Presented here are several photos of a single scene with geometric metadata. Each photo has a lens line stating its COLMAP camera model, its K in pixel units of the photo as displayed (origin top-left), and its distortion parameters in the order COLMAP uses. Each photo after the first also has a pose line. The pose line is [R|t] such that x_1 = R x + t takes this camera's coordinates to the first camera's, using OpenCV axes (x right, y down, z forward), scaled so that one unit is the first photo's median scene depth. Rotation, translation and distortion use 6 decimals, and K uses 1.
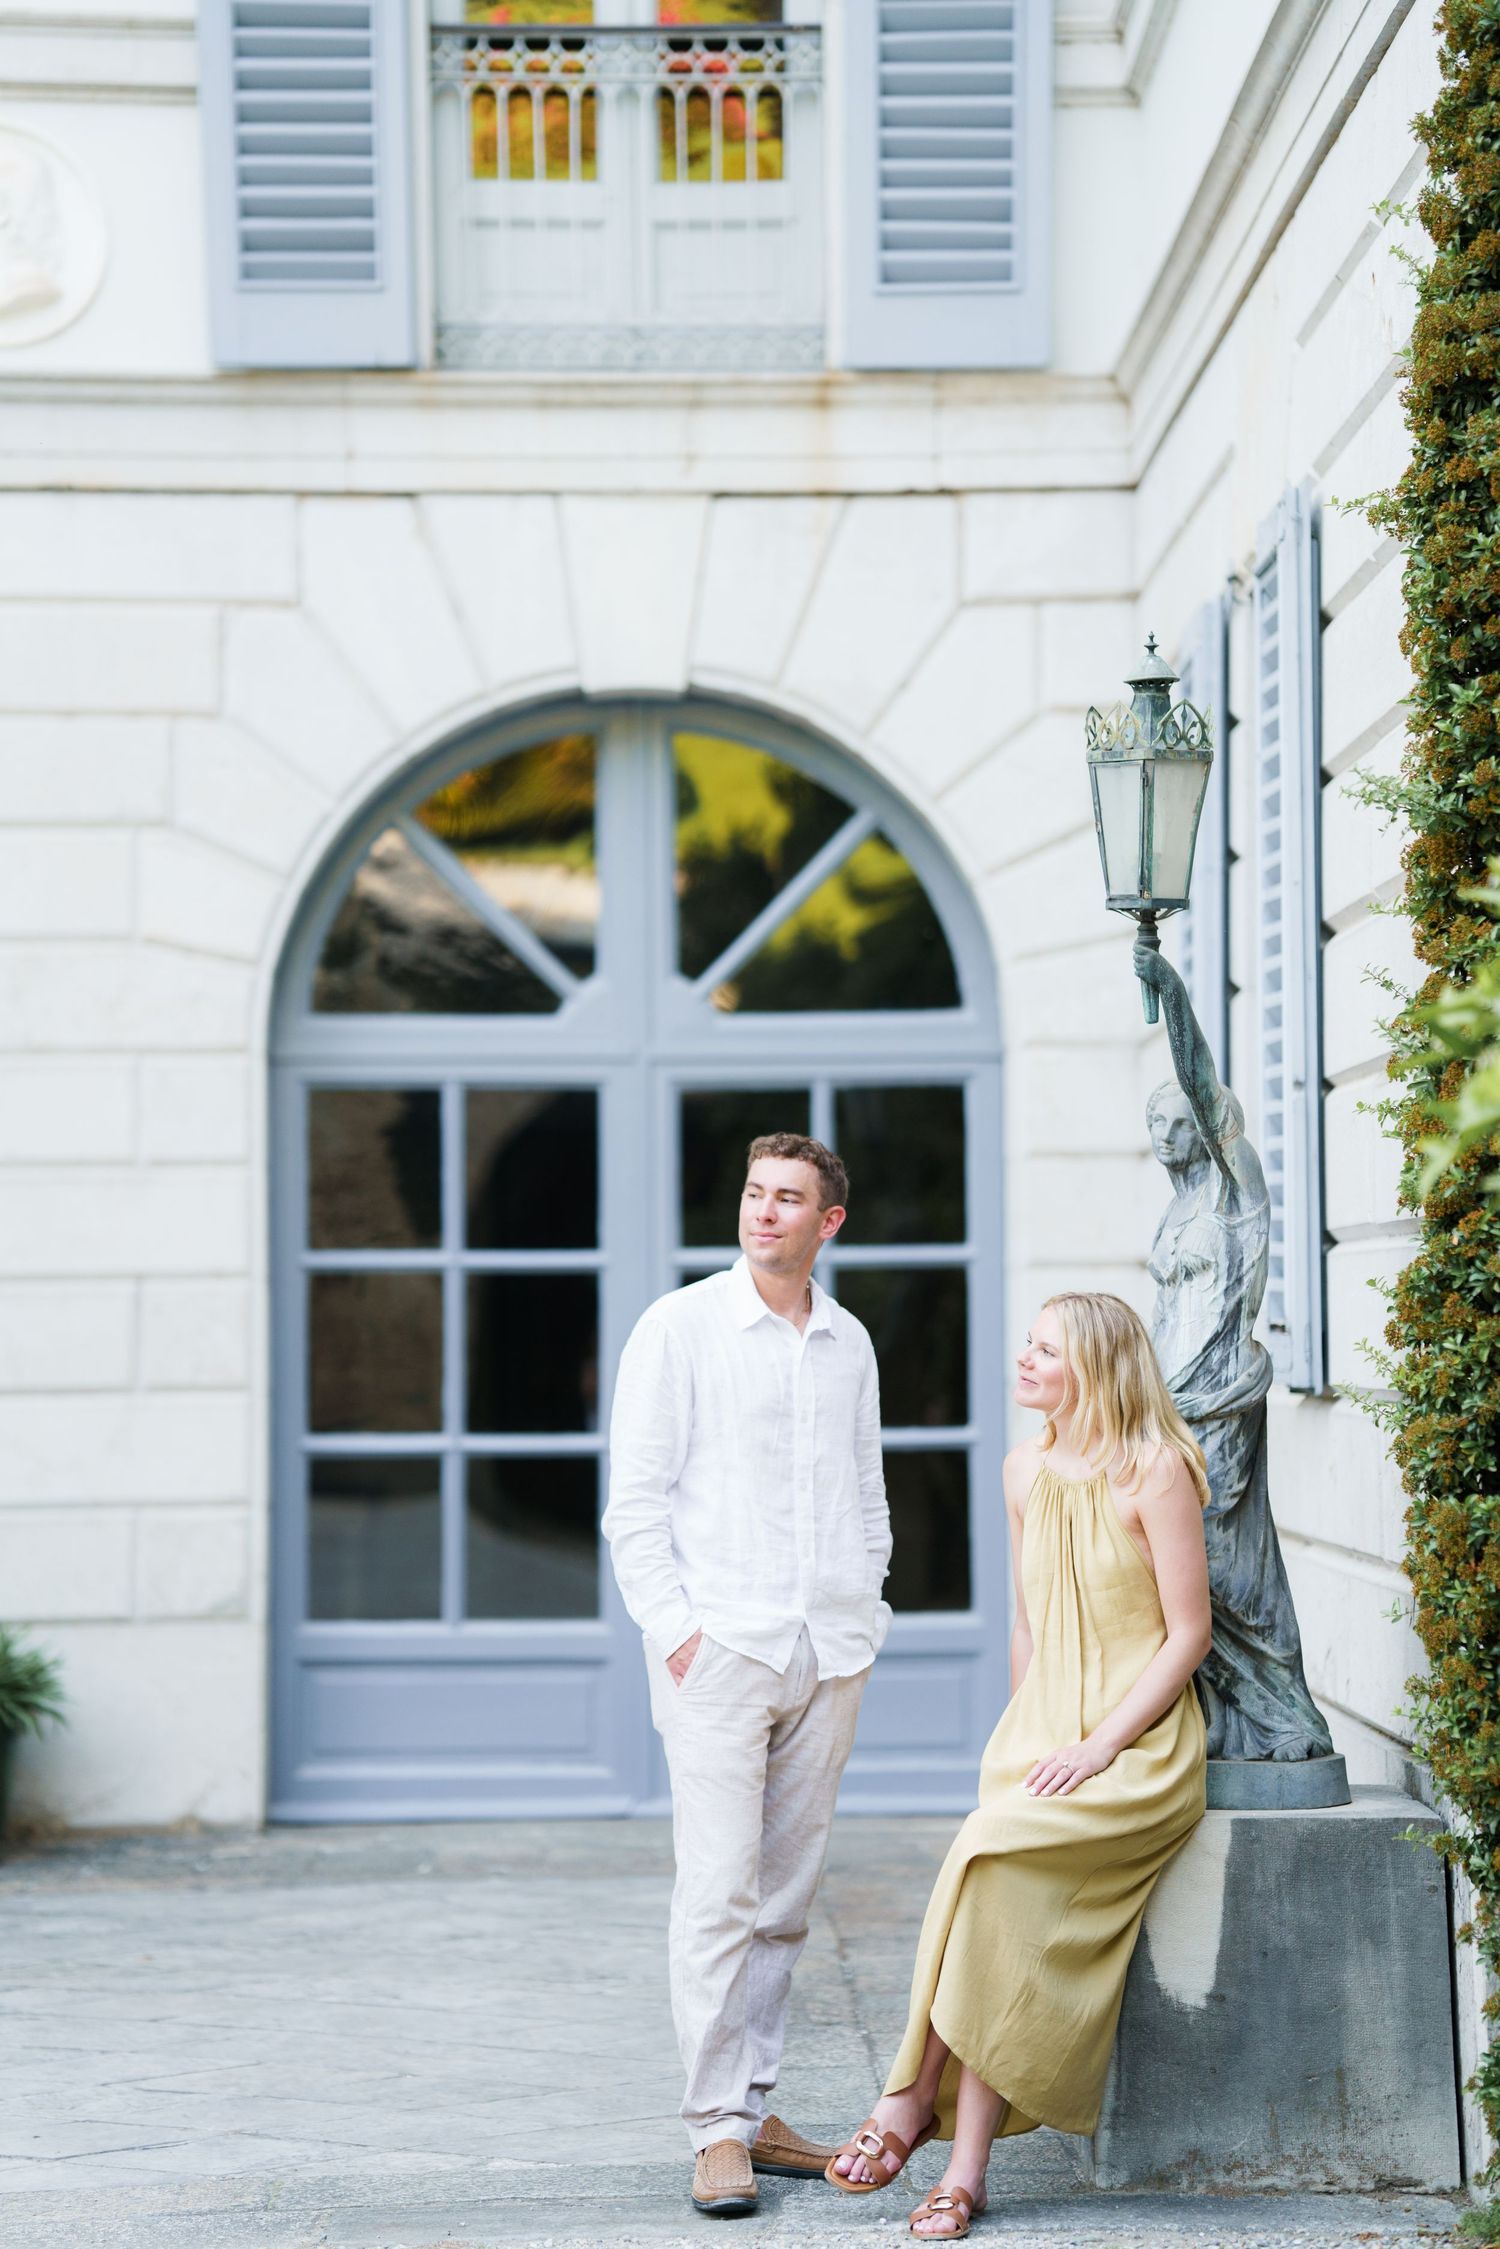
lens RADIAL K [[5275.6, 0, 752.5], [0, 5275.6, 1128.0], [0, 0, 1]] dist [0.665456, 1.047604]
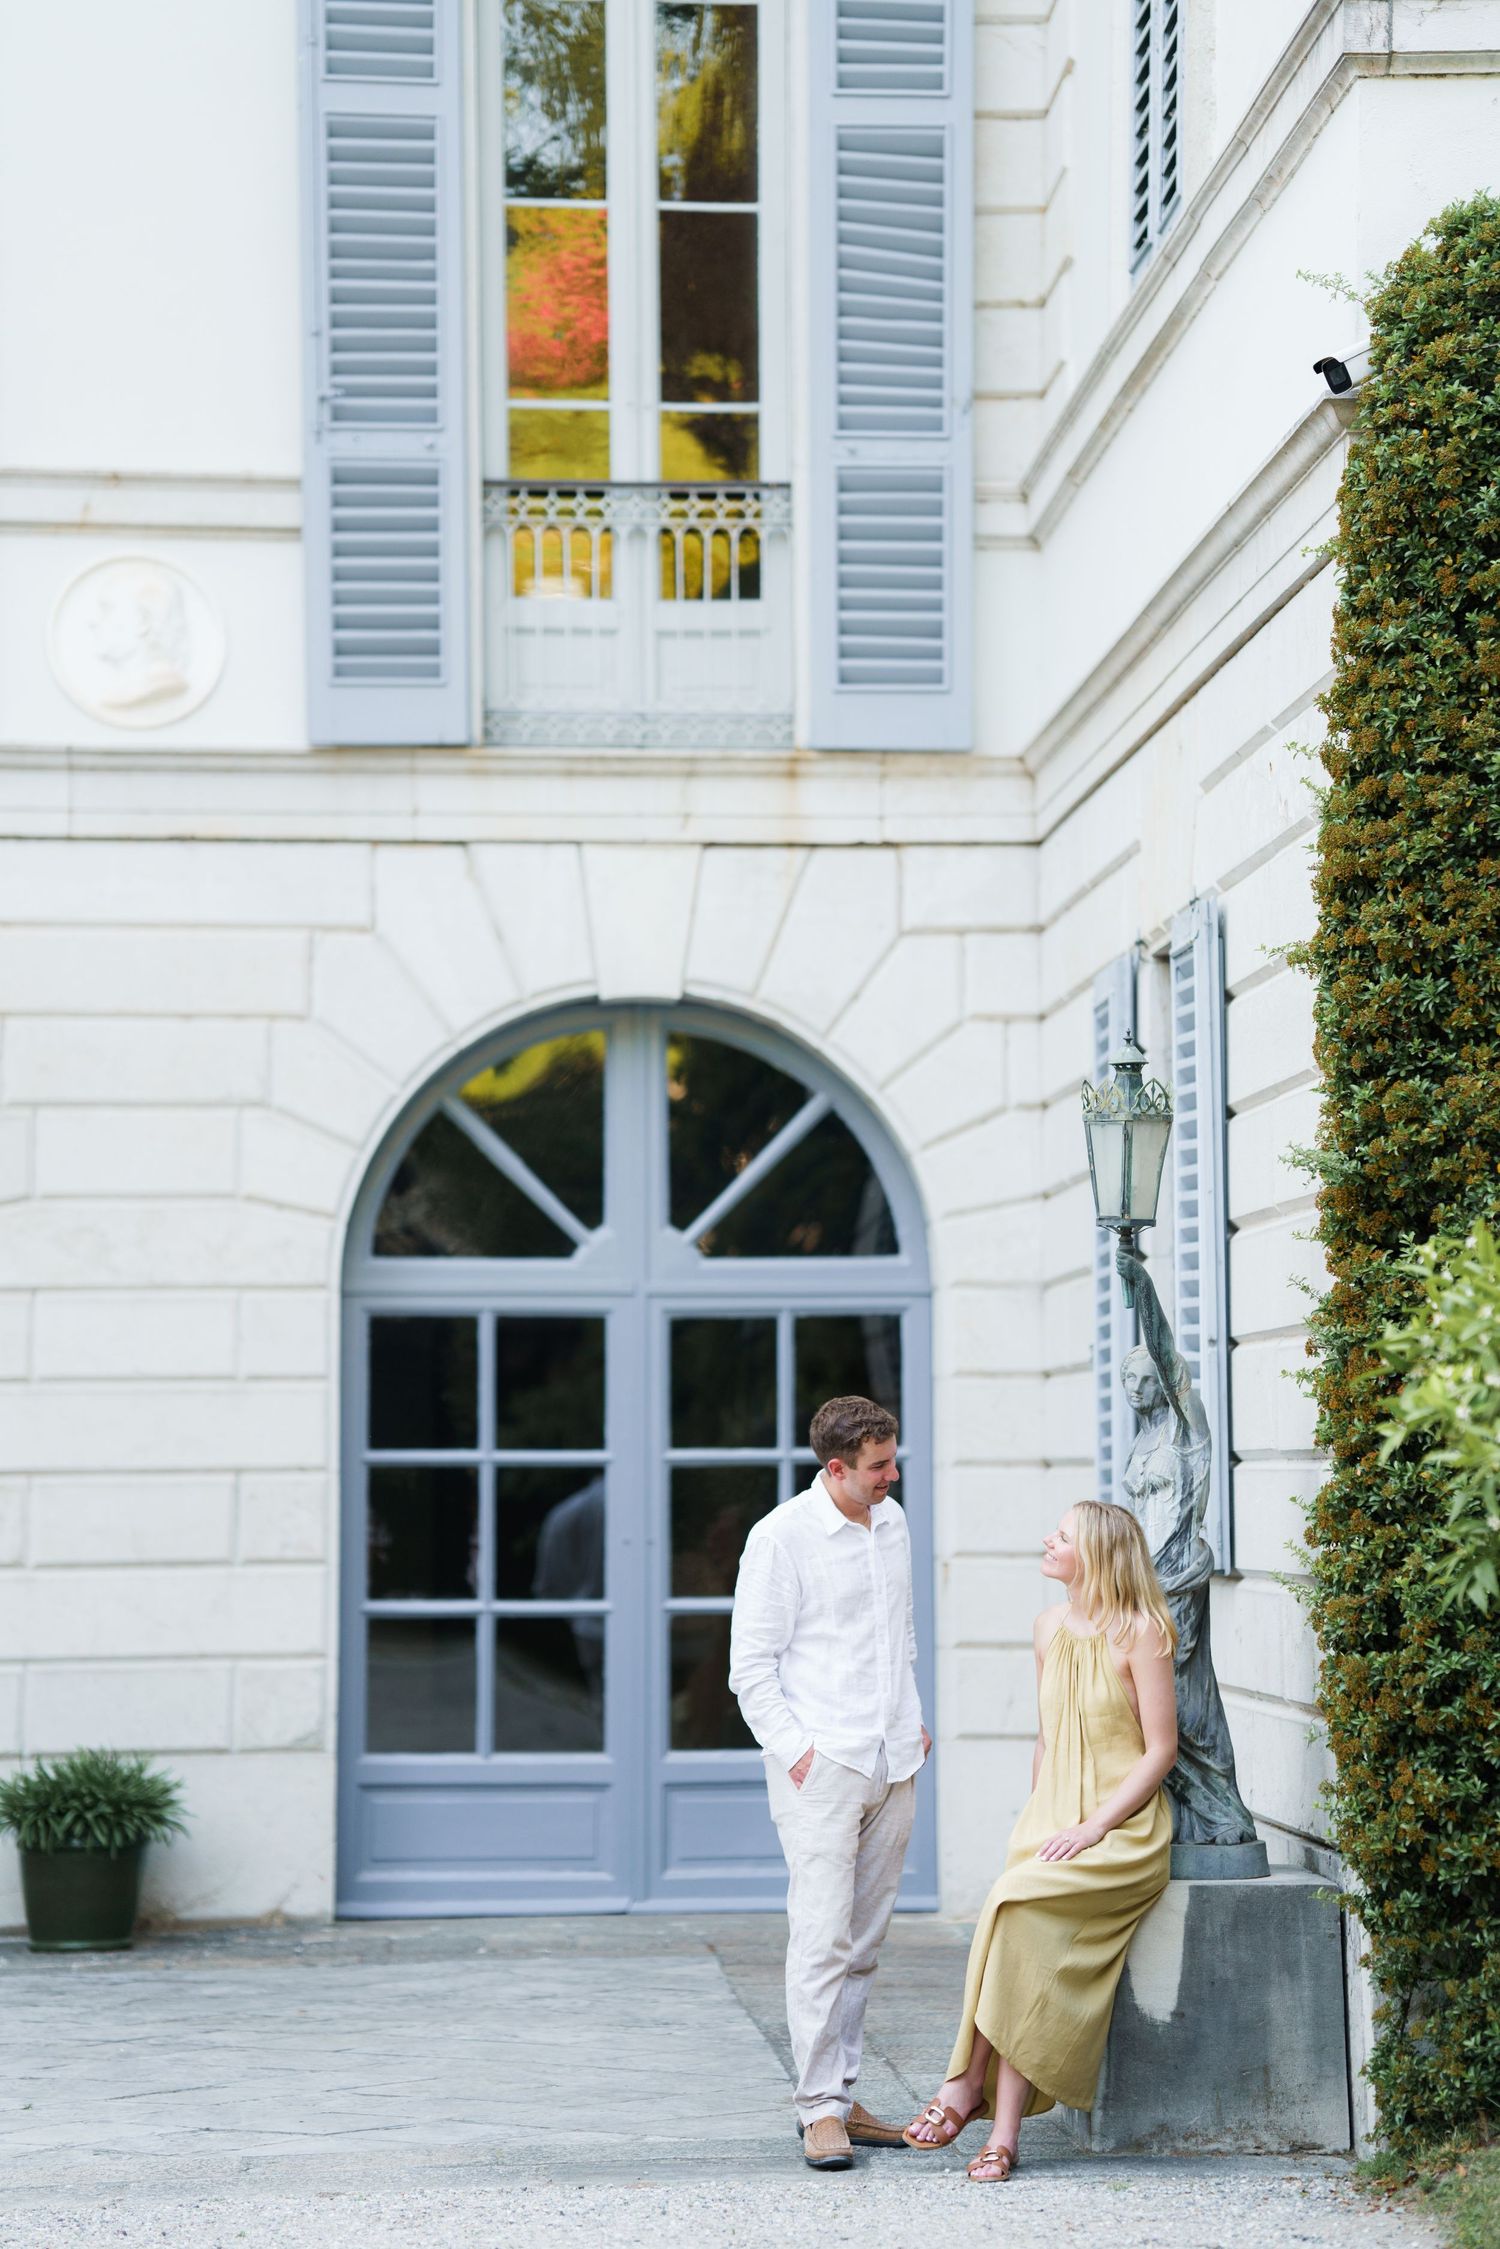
lens RADIAL K [[5344.7, 0, 748.3], [0, 5344.7, 1119.7], [0, 0, 1]] dist [0.685656, 0.784628]
pose [[0.998540, 0.008023, 0.053425, -0.098762], [-0.006462, 0.999549, -0.029336, -0.026824], [-0.053636, 0.028948, 0.998141, -0.396770]]
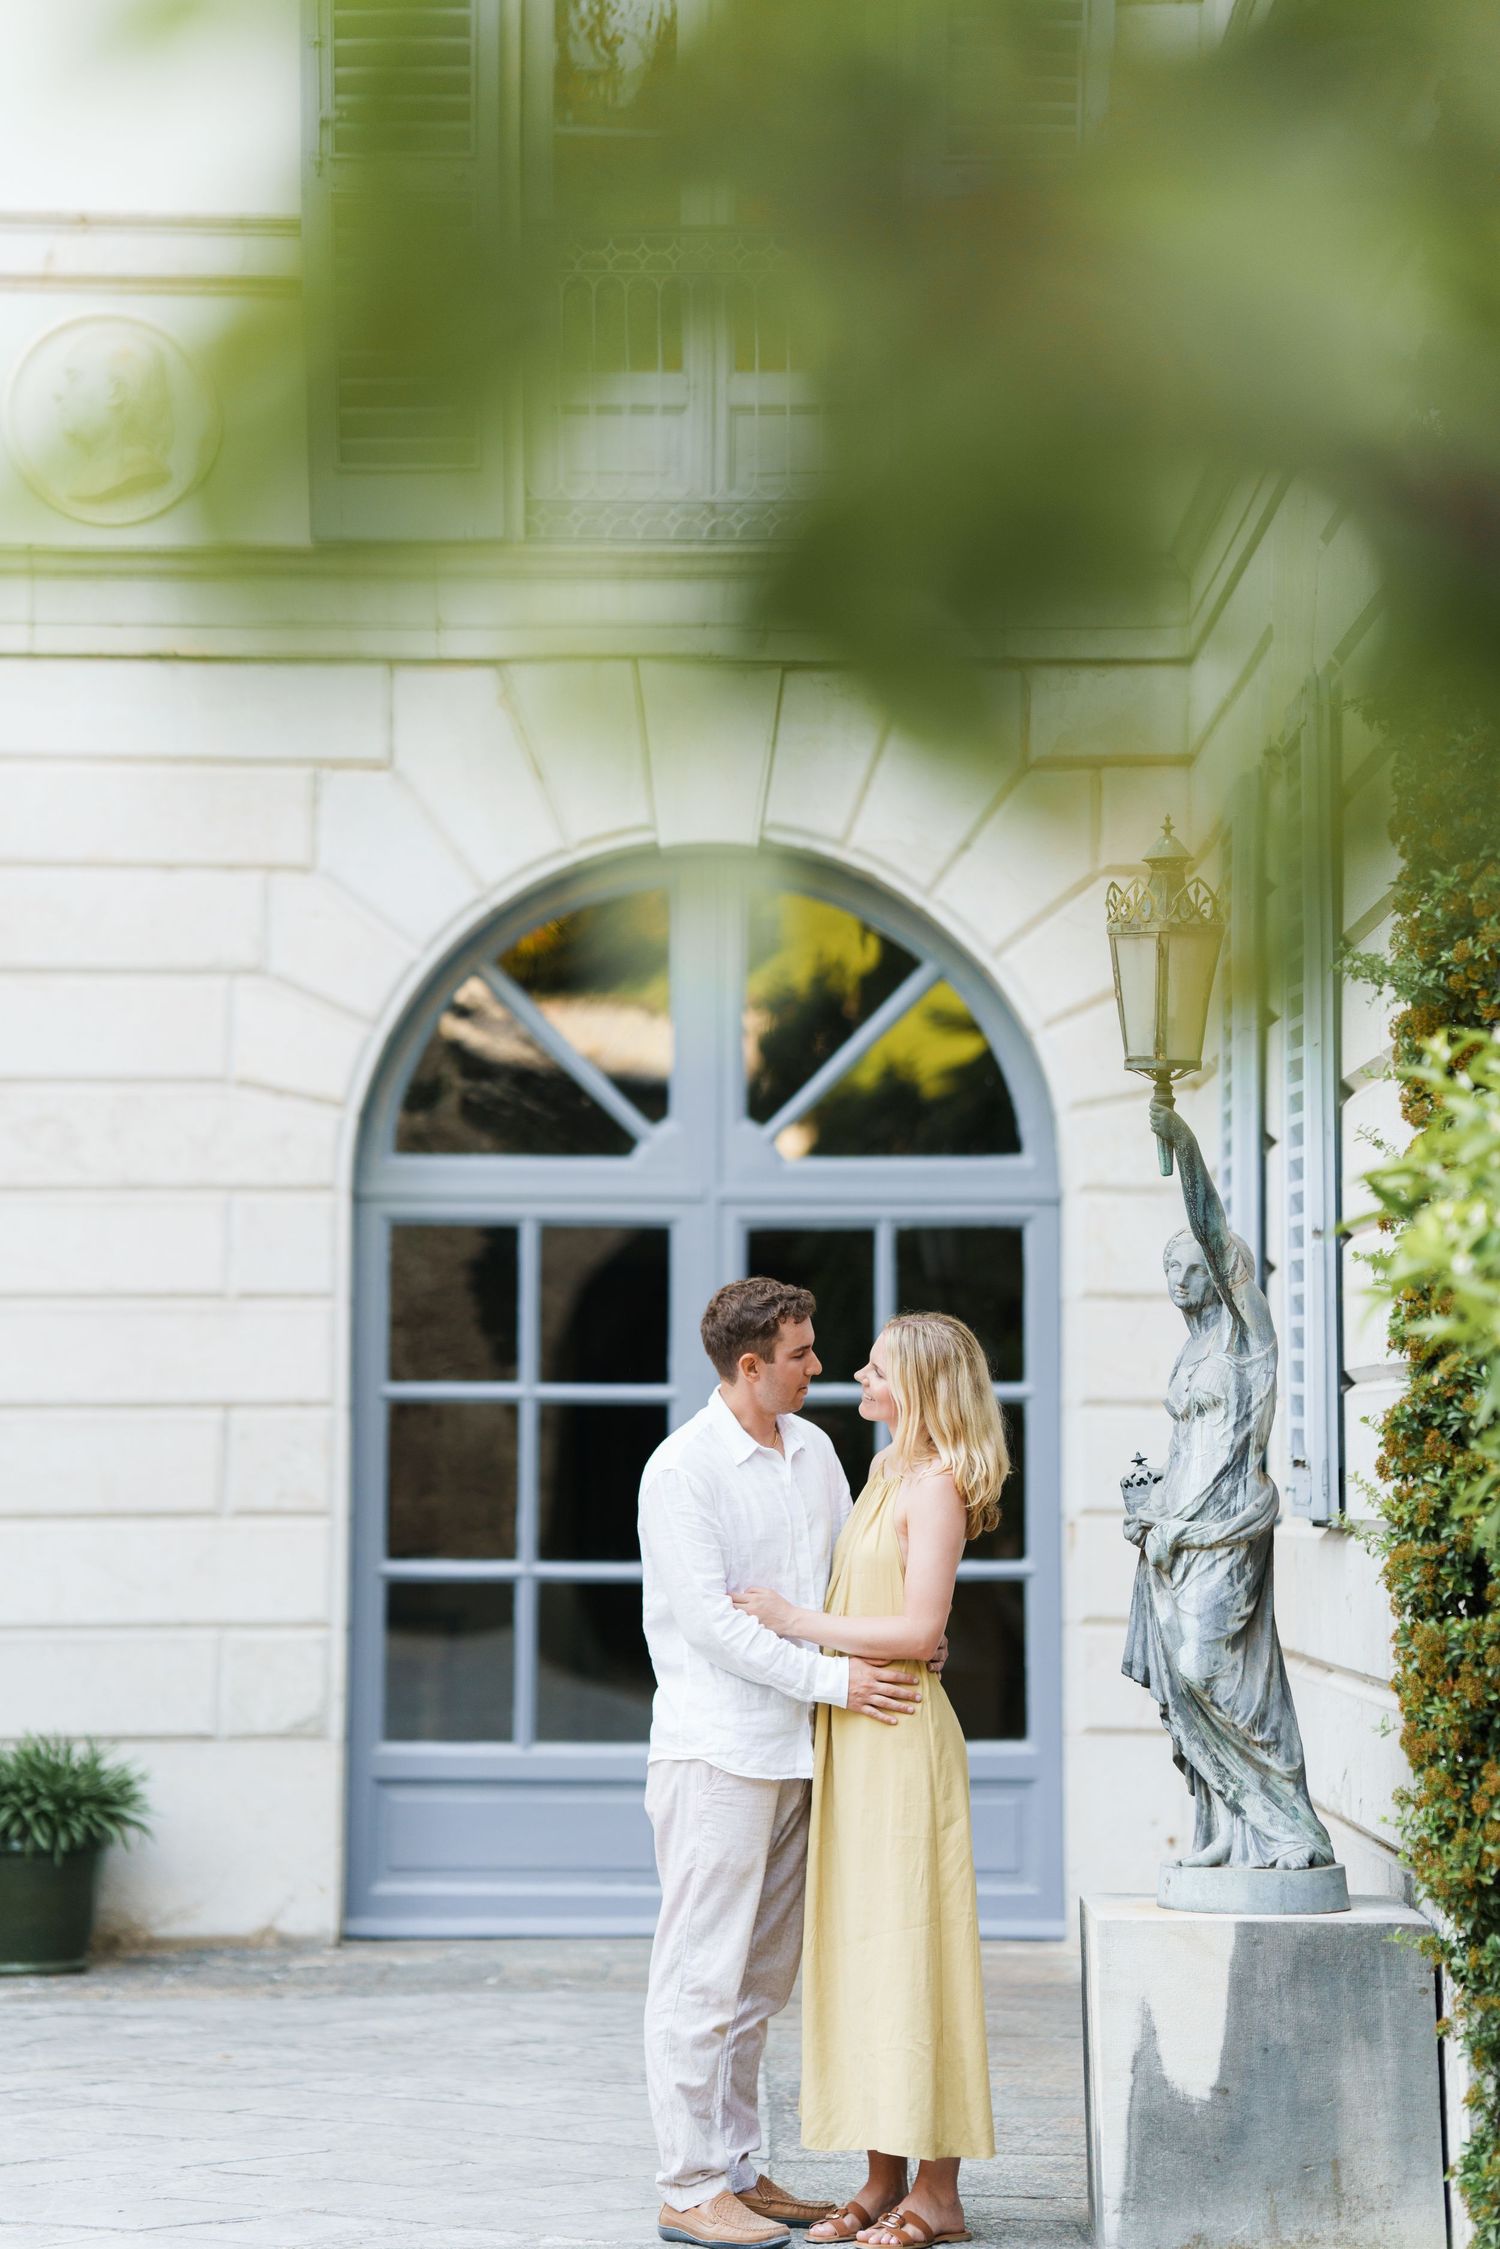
lens RADIAL K [[5433.8, 0, 751.7], [0, 5433.8, 1107.1], [0, 0, 1]] dist [0.649240, 1.094825]
pose [[0.999751, 0.009190, -0.020336, 0.013365], [-0.009767, 0.999547, -0.028474, -0.001274], [0.020065, 0.028666, 0.999388, -0.108087]]
